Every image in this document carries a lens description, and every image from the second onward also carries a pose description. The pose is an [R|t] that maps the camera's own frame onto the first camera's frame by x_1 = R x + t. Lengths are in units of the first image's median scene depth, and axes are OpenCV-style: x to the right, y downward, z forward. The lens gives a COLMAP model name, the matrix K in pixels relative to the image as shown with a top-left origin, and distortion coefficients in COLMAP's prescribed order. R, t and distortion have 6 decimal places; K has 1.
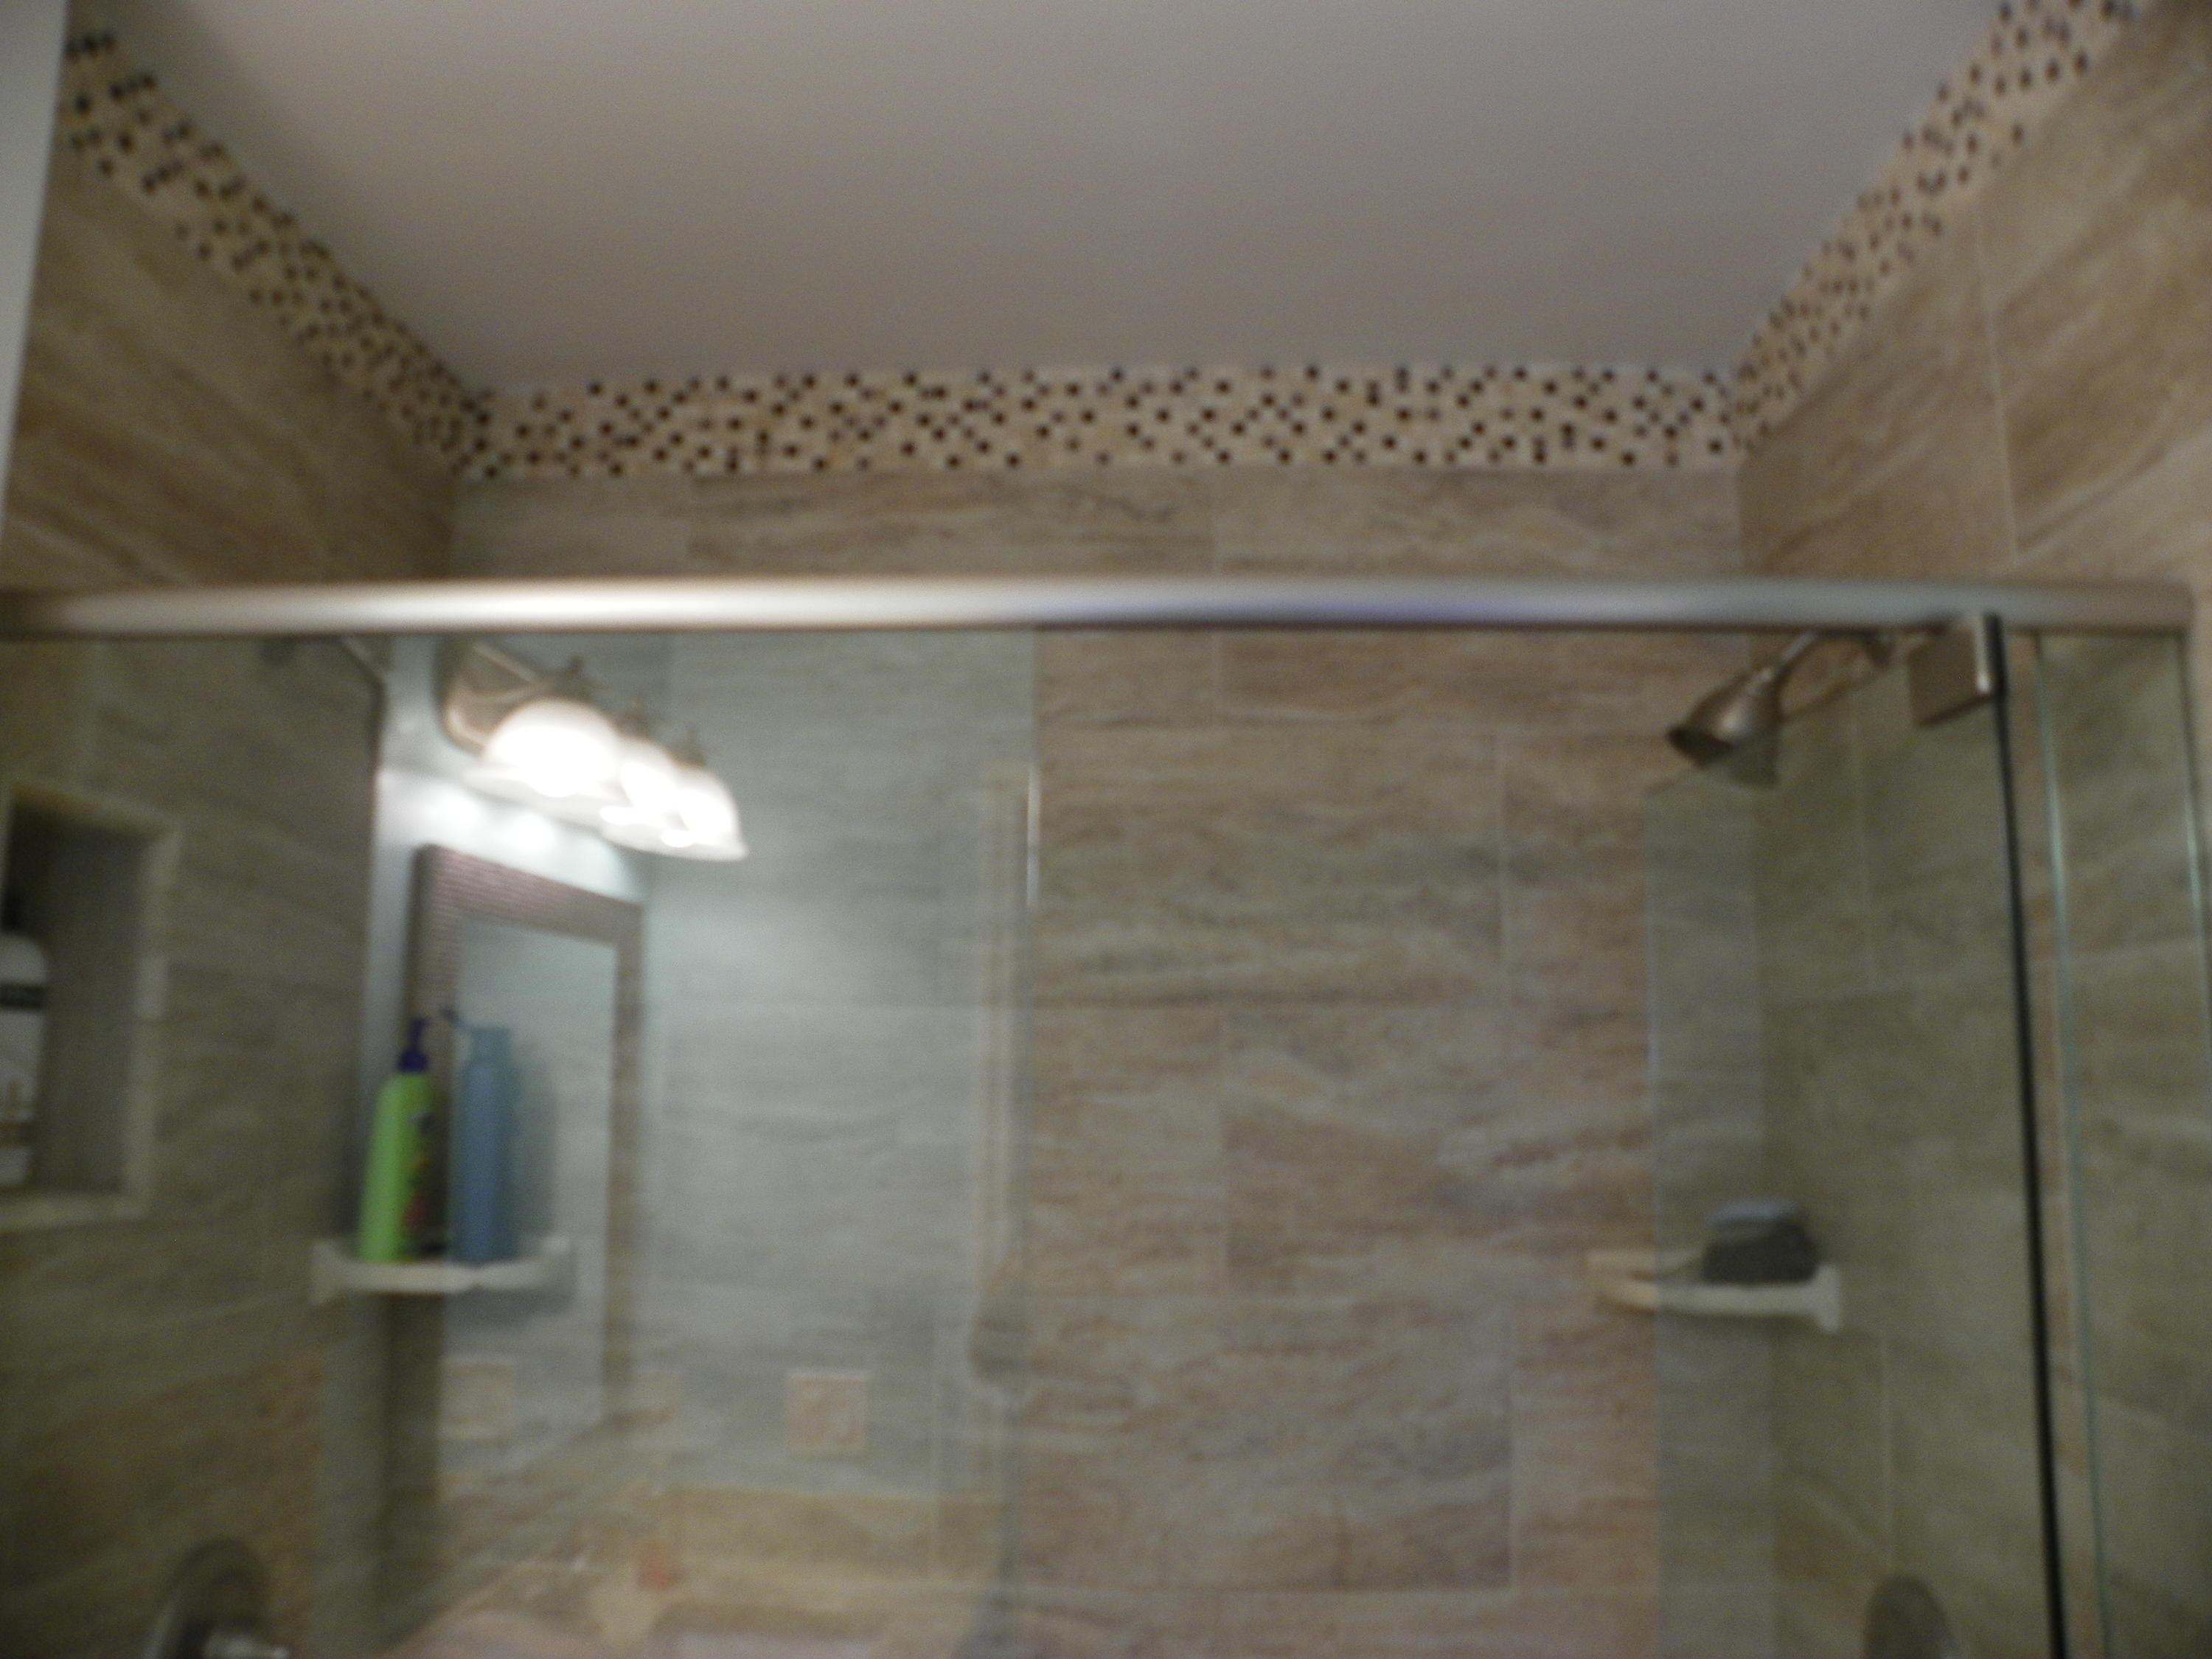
lens RADIAL K [[1661.6, 0, 1098.4], [0, 1661.6, 822.8], [0, 0, 1]] dist [-0.158137, 0.099959]
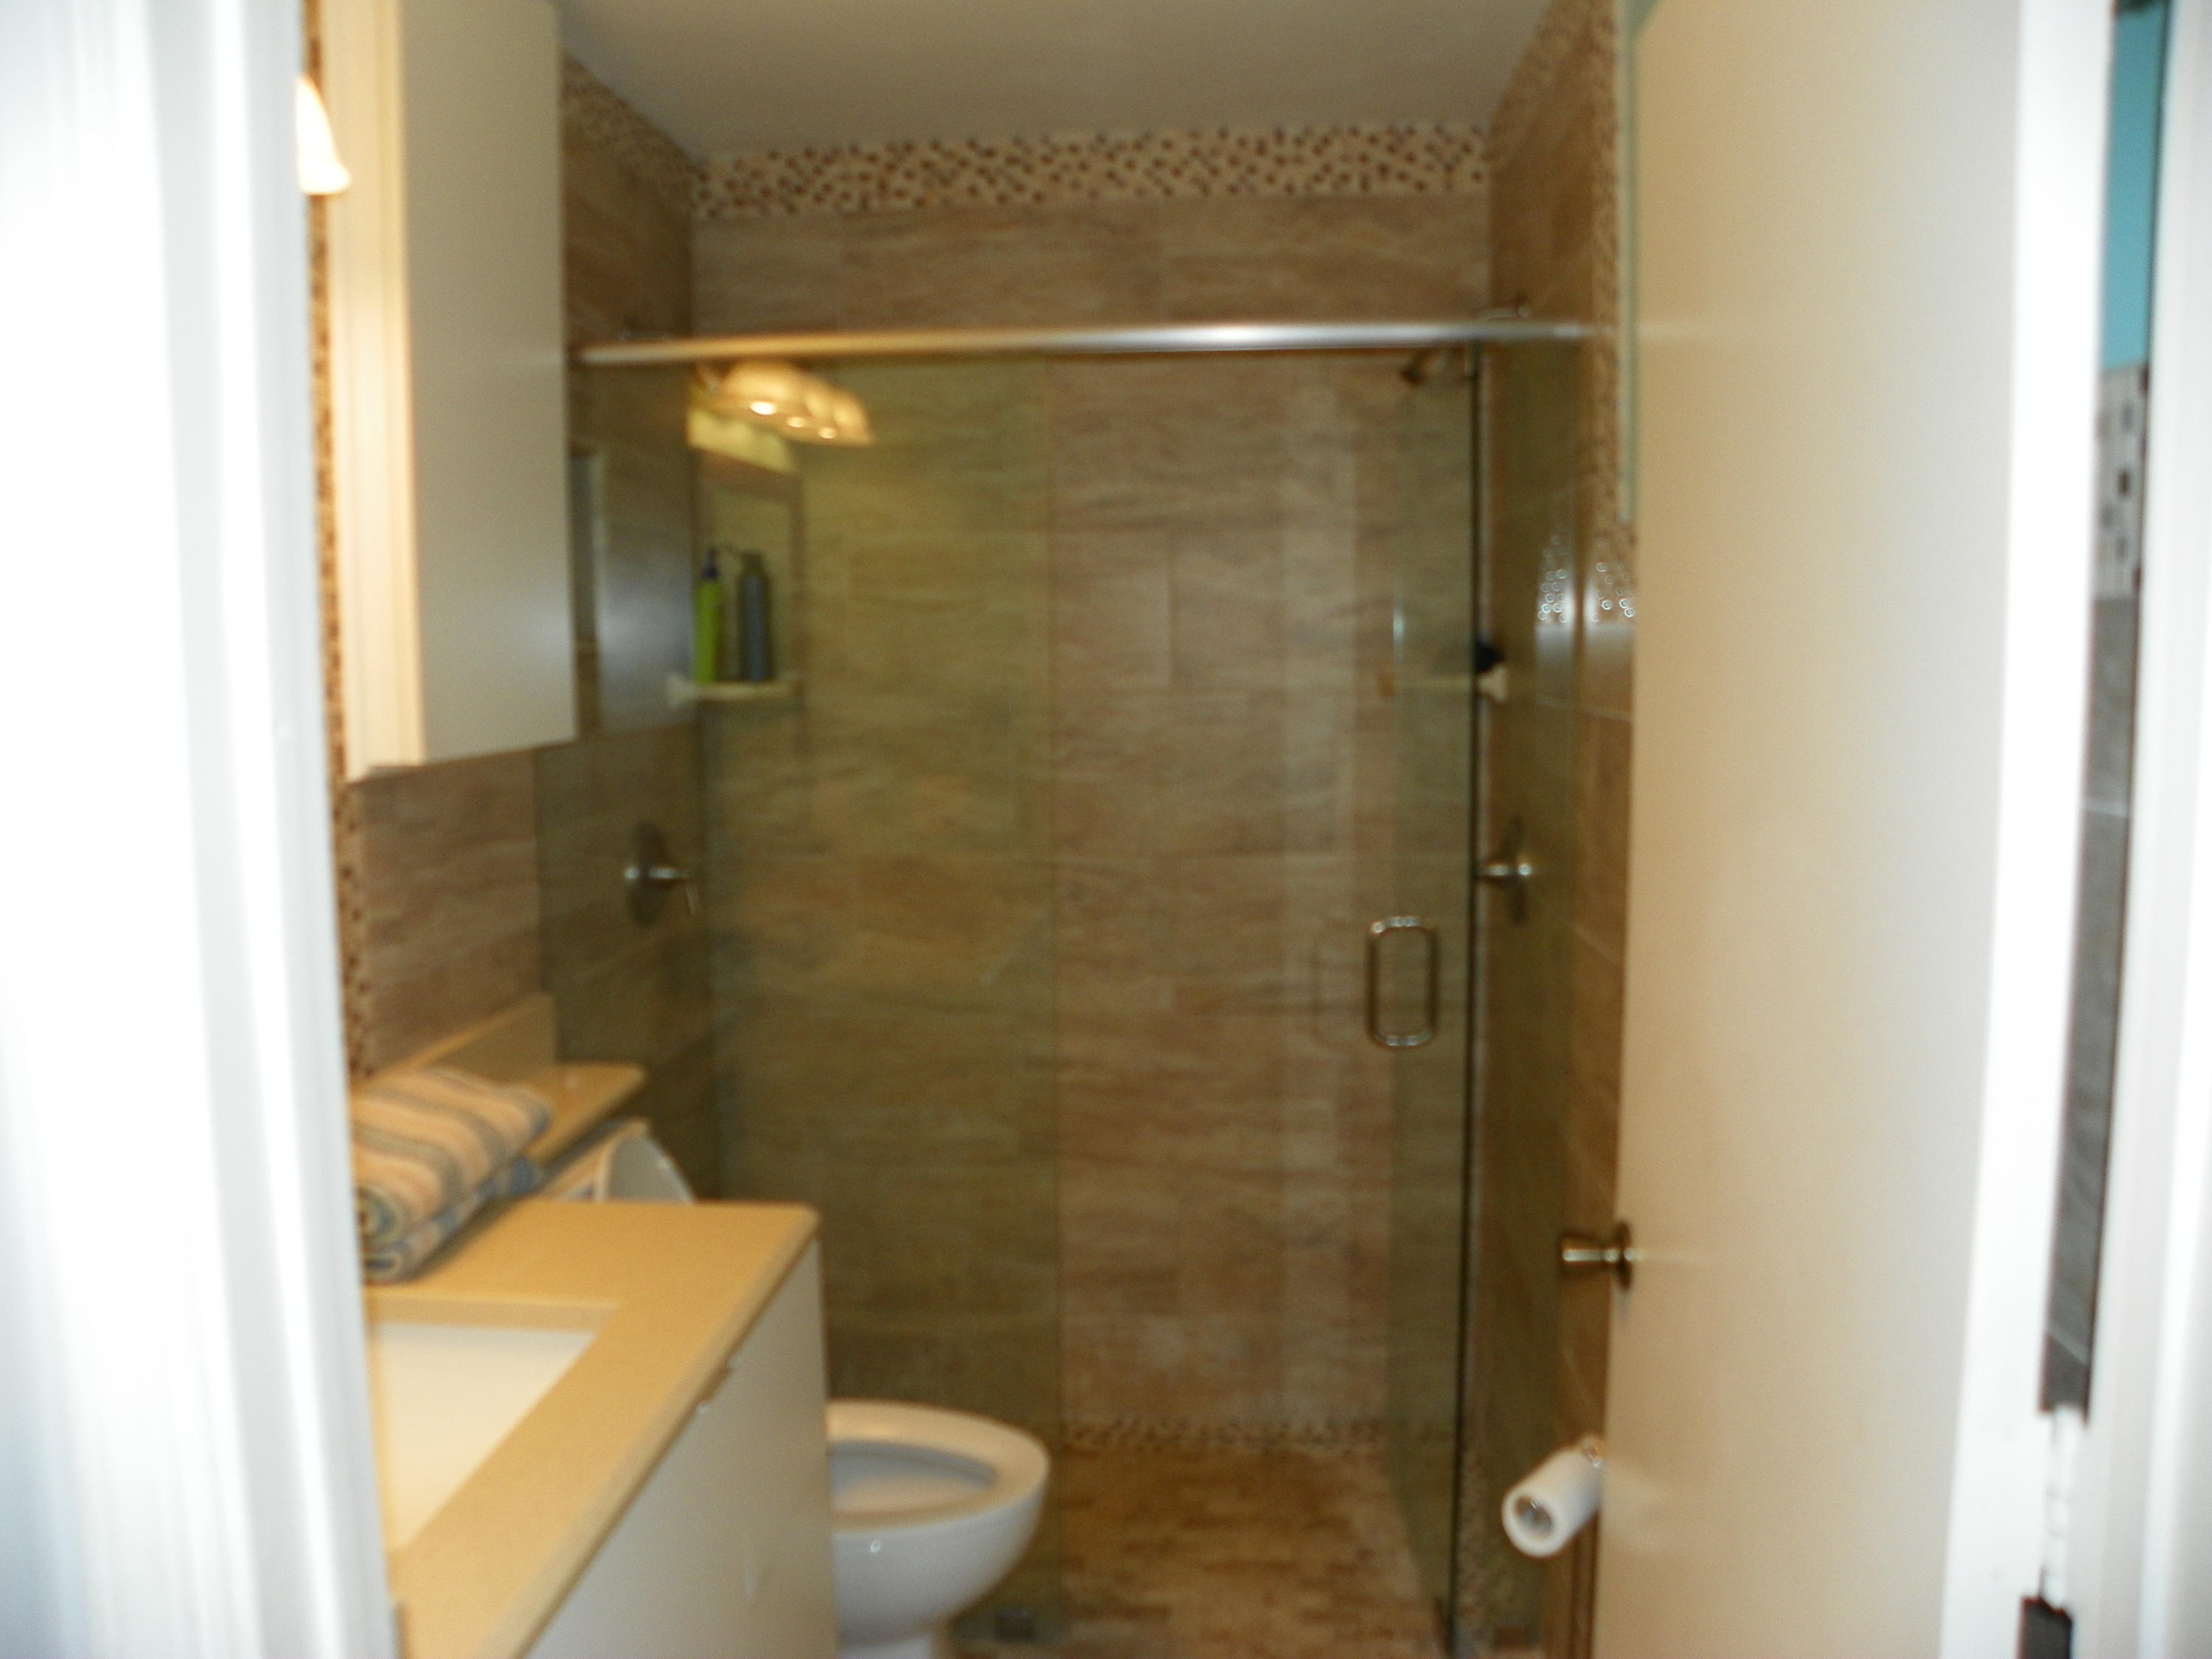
lens RADIAL K [[1671.6, 0, 1105.1], [0, 1671.6, 823.8], [0, 0, 1]] dist [-0.163119, 0.105830]
pose [[0.999413, -0.019784, -0.027957, 0.049105], [0.026440, 0.964526, 0.262660, -0.048291], [0.021768, -0.263245, 0.964483, -0.747843]]
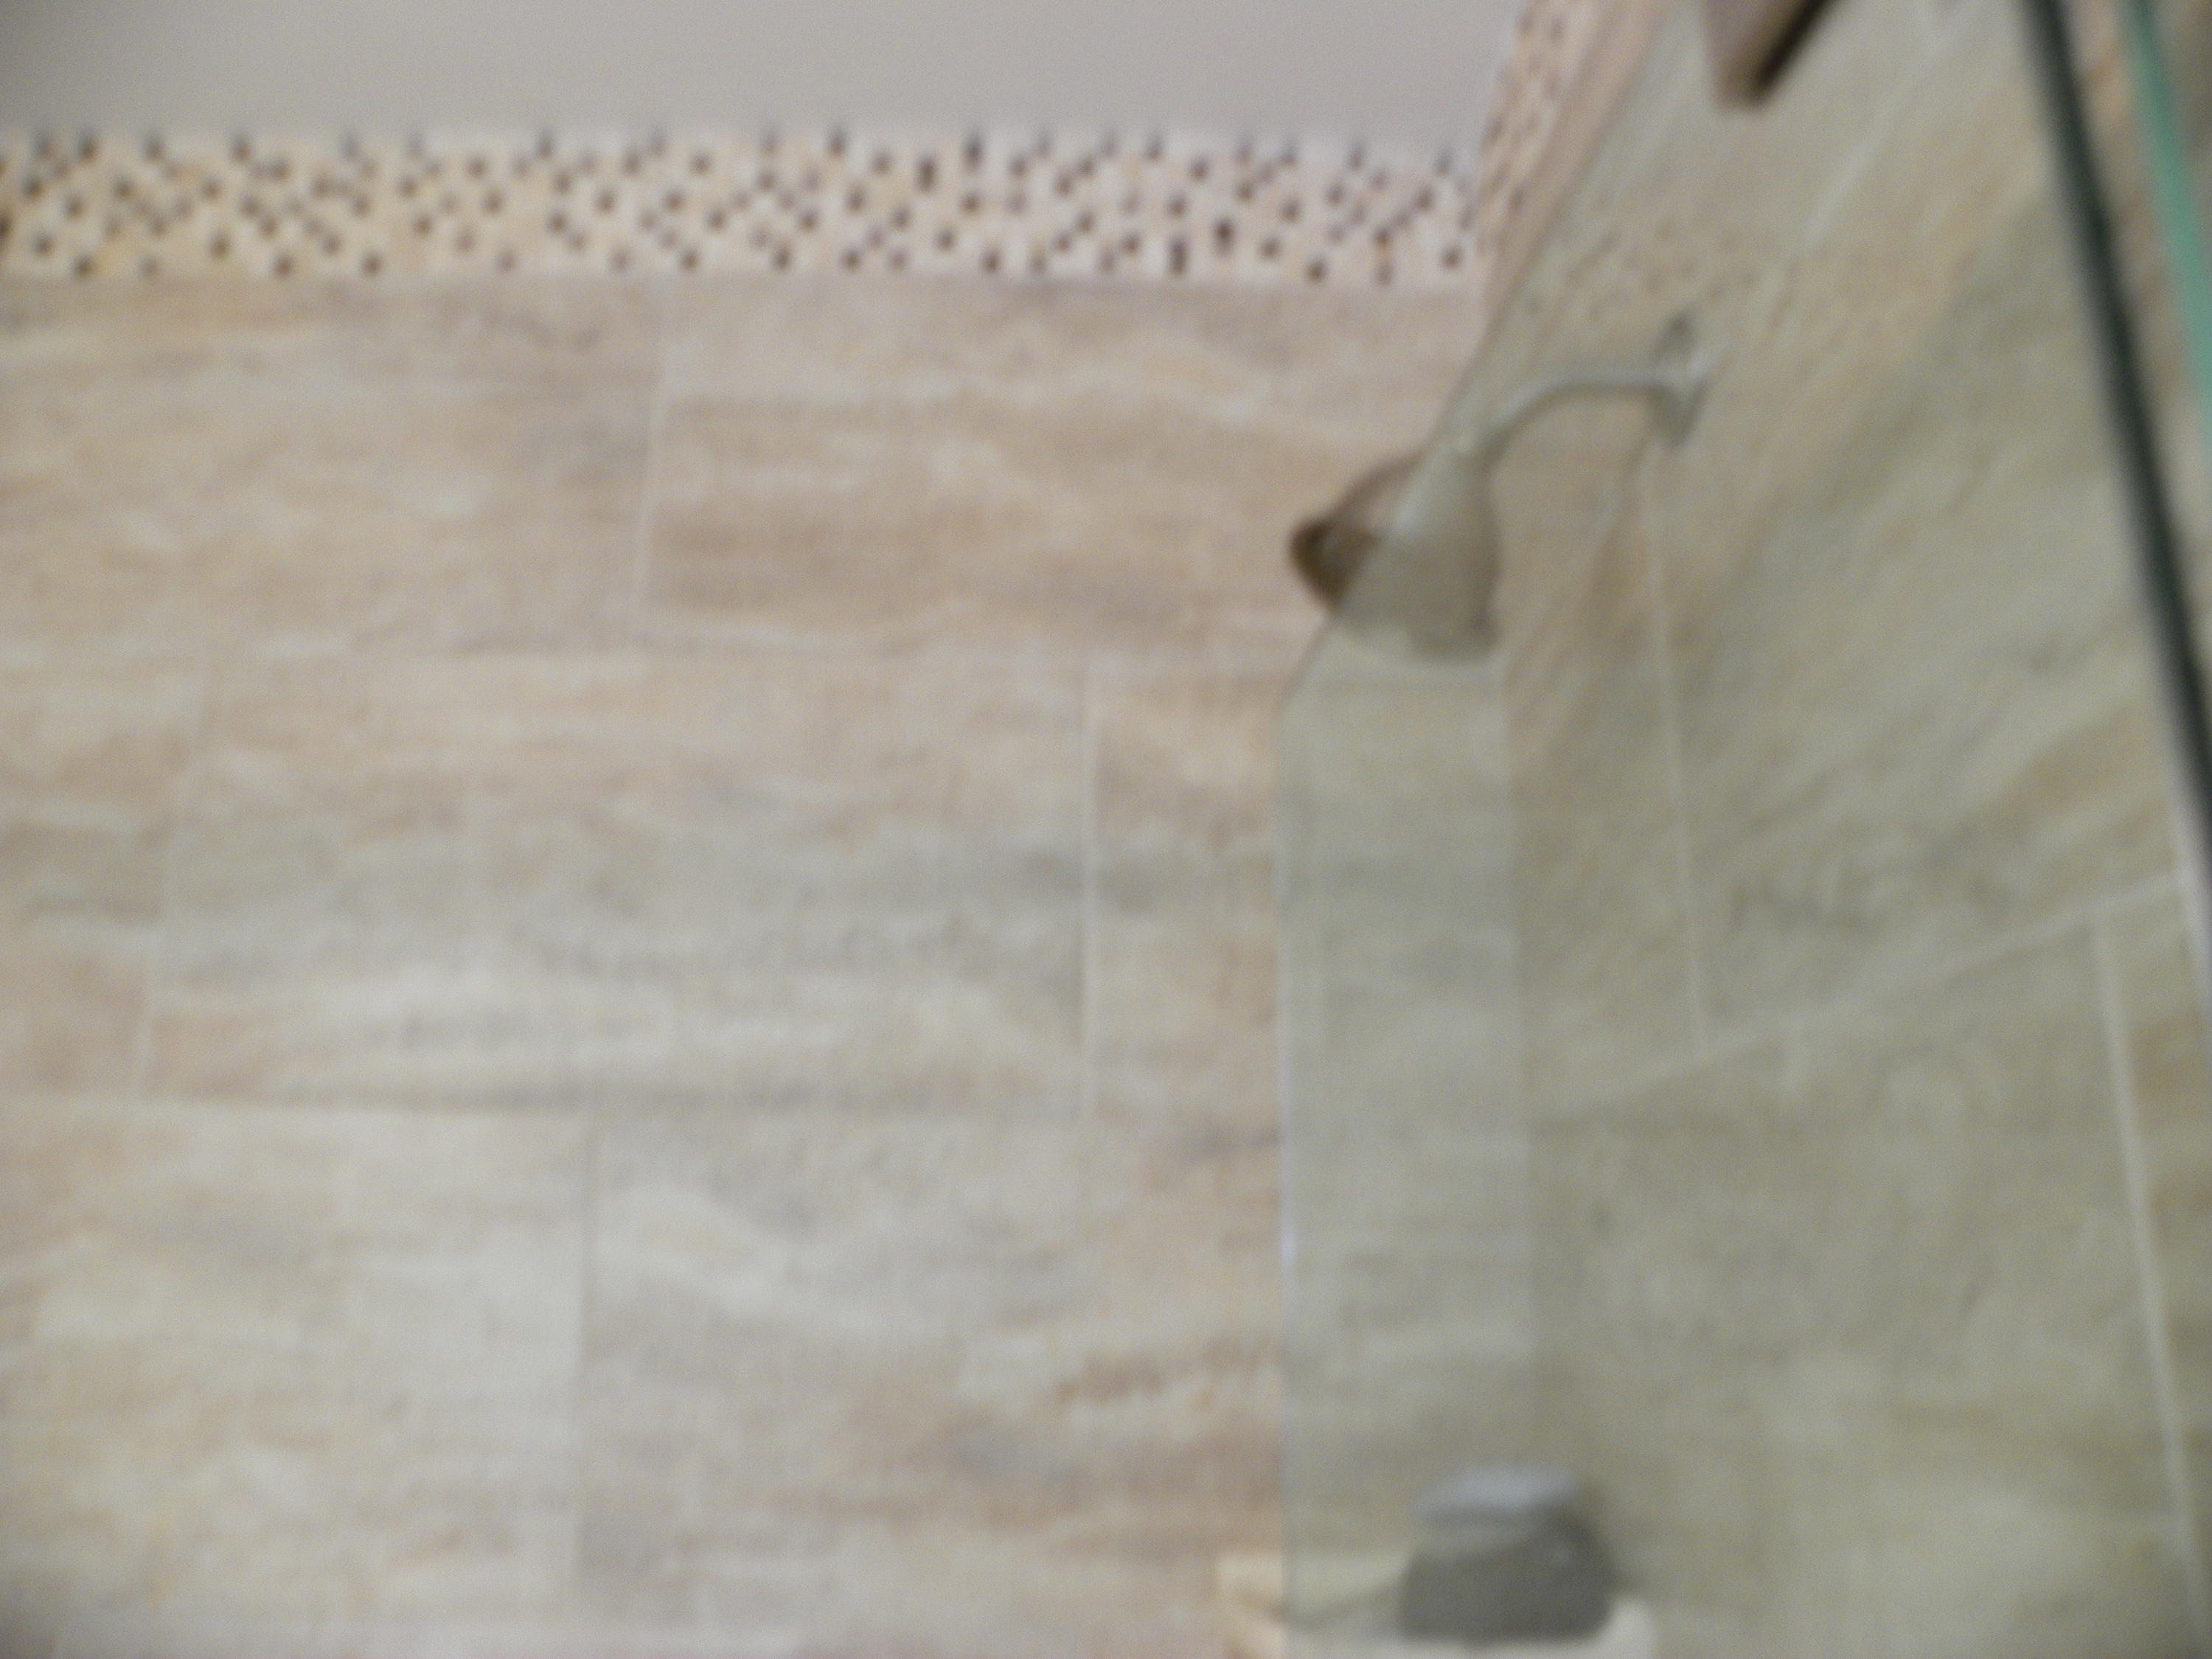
lens RADIAL K [[1661.6, 0, 1098.4], [0, 1661.6, 822.8], [0, 0, 1]] dist [-0.158137, 0.099959]
pose [[0.997533, 0.019702, 0.067384, 0.207666], [-0.011575, 0.992835, -0.118933, 0.075913], [-0.069244, 0.117860, 0.990613, 0.402833]]
